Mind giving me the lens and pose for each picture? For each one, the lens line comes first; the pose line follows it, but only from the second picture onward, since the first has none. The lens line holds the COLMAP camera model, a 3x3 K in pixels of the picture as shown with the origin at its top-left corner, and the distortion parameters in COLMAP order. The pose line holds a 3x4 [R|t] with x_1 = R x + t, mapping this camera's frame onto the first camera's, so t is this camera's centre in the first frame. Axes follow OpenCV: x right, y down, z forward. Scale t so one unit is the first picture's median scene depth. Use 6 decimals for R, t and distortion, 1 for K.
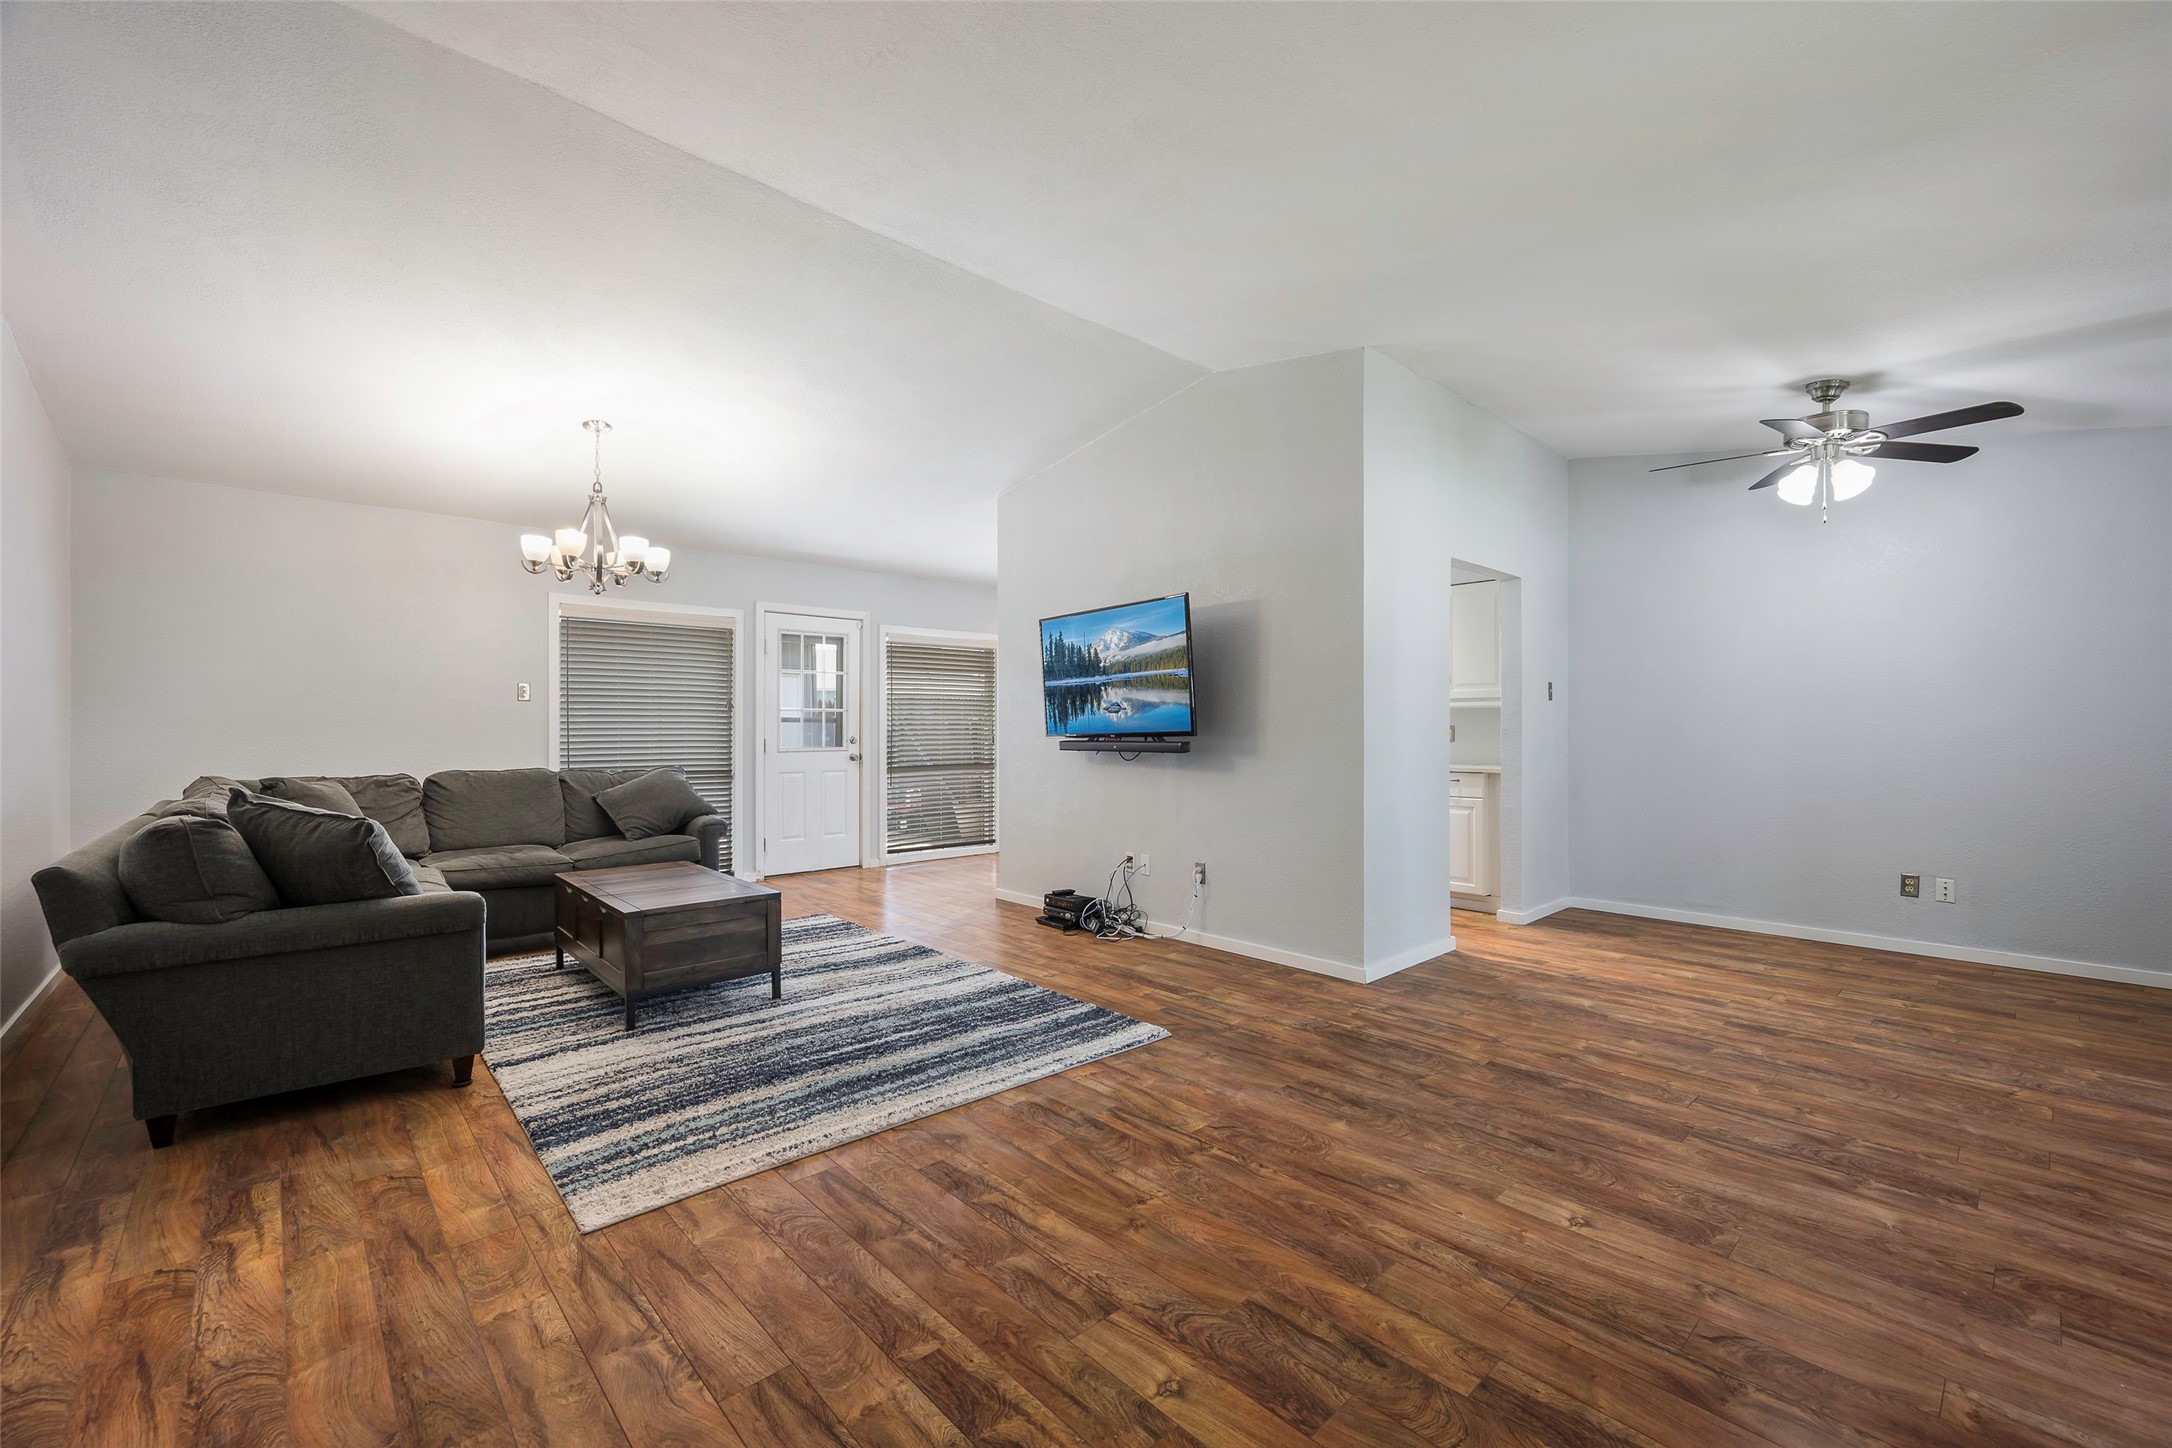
lens RADIAL K [[898.6, 0, 1095.0], [0, 898.6, 723.4], [0, 0, 1]] dist [0.002507, 0.000730]
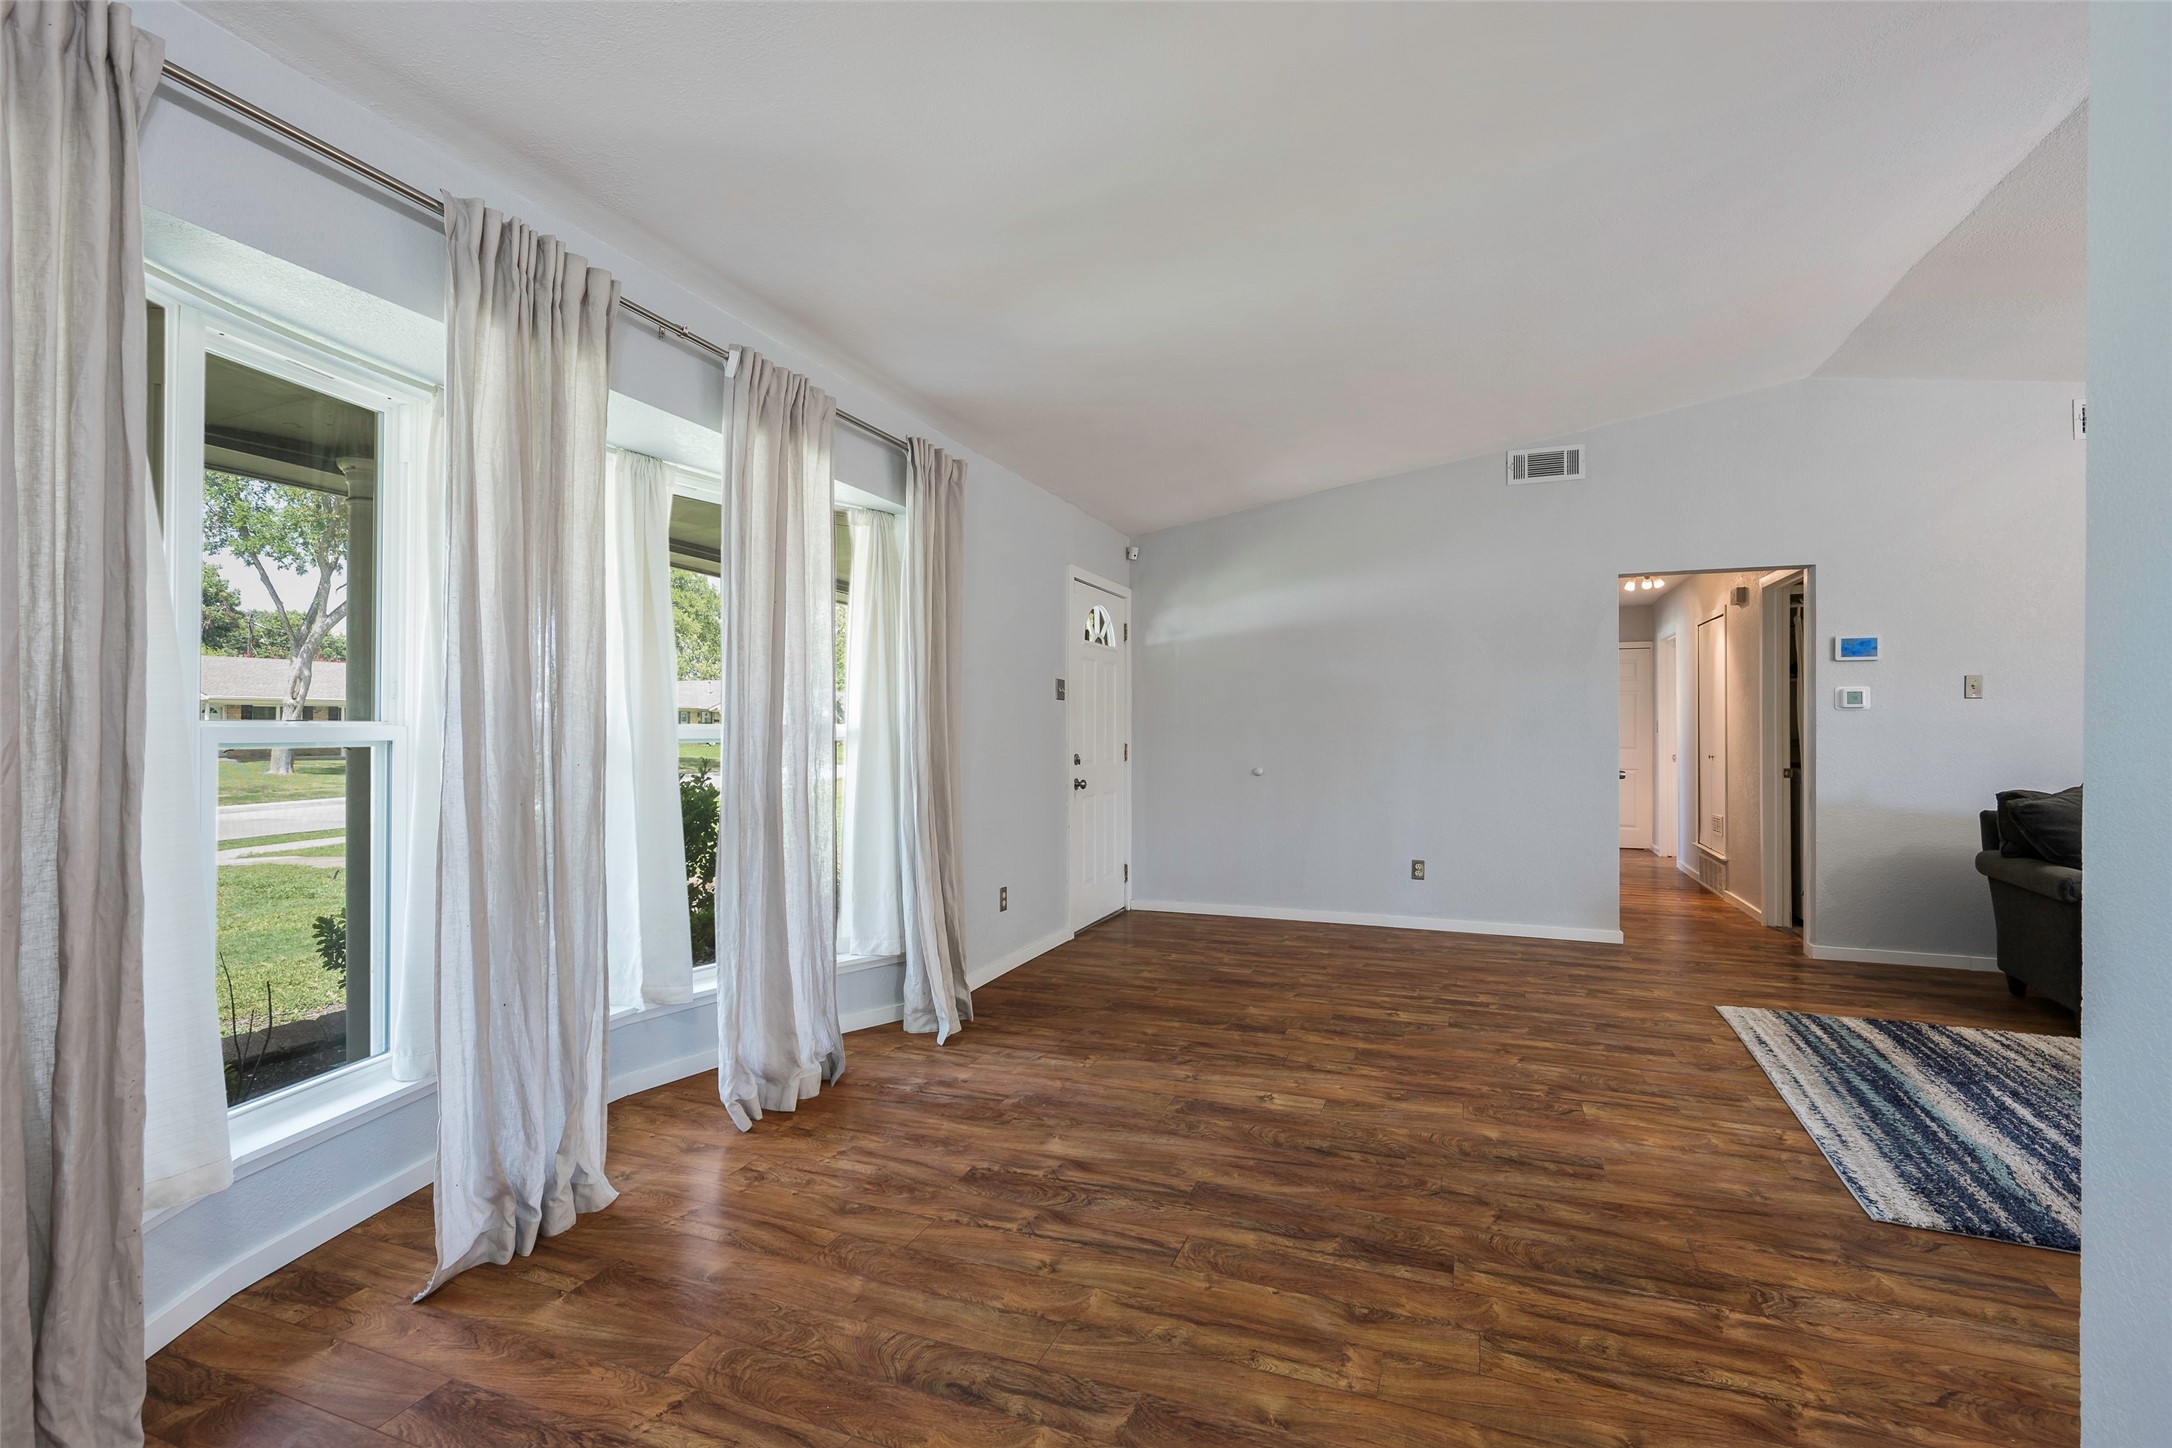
lens RADIAL K [[968.0, 0, 1100.7], [0, 968.0, 718.2], [0, 0, 1]] dist [0.009459, 0.000041]
pose [[-0.899839, -0.006171, -0.436179, 1.059190], [-0.004103, 0.999975, -0.005682, -0.002339], [0.436203, -0.003324, -0.899842, 1.666767]]
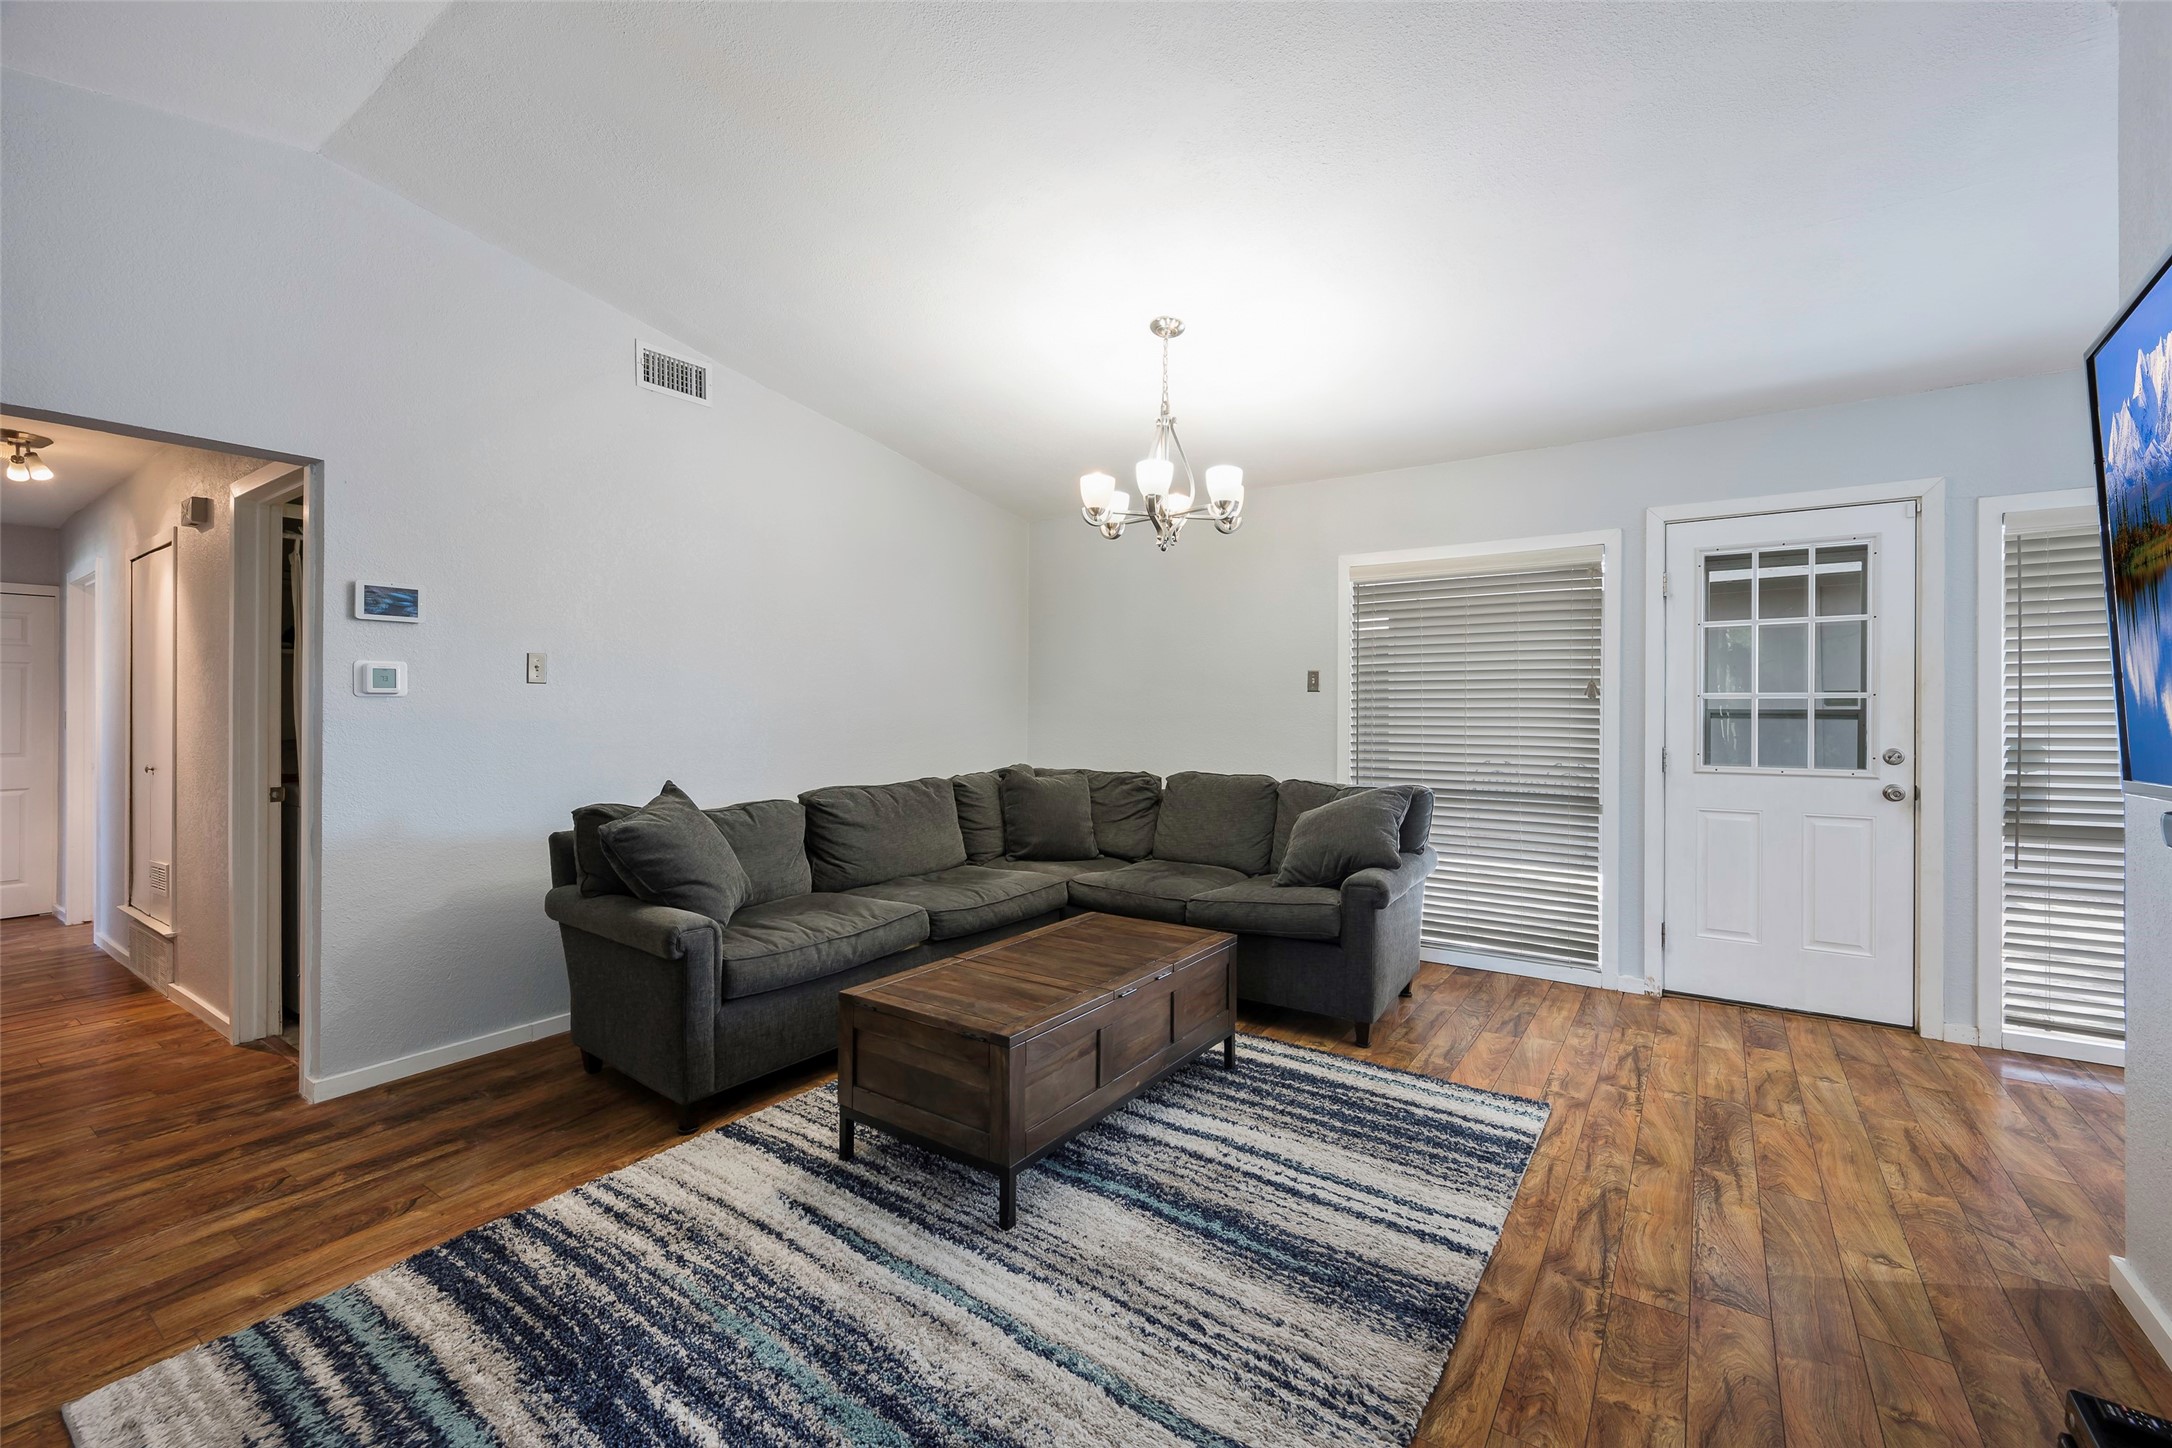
lens RADIAL K [[904.9, 0, 1082.5], [0, 904.9, 705.3], [0, 0, 1]] dist [-0.001816, -0.000138]
pose [[0.210401, -0.007369, -0.977587, 0.269509], [0.001092, 0.999973, -0.007303, -0.014133], [0.977615, 0.000469, 0.210403, 1.252883]]
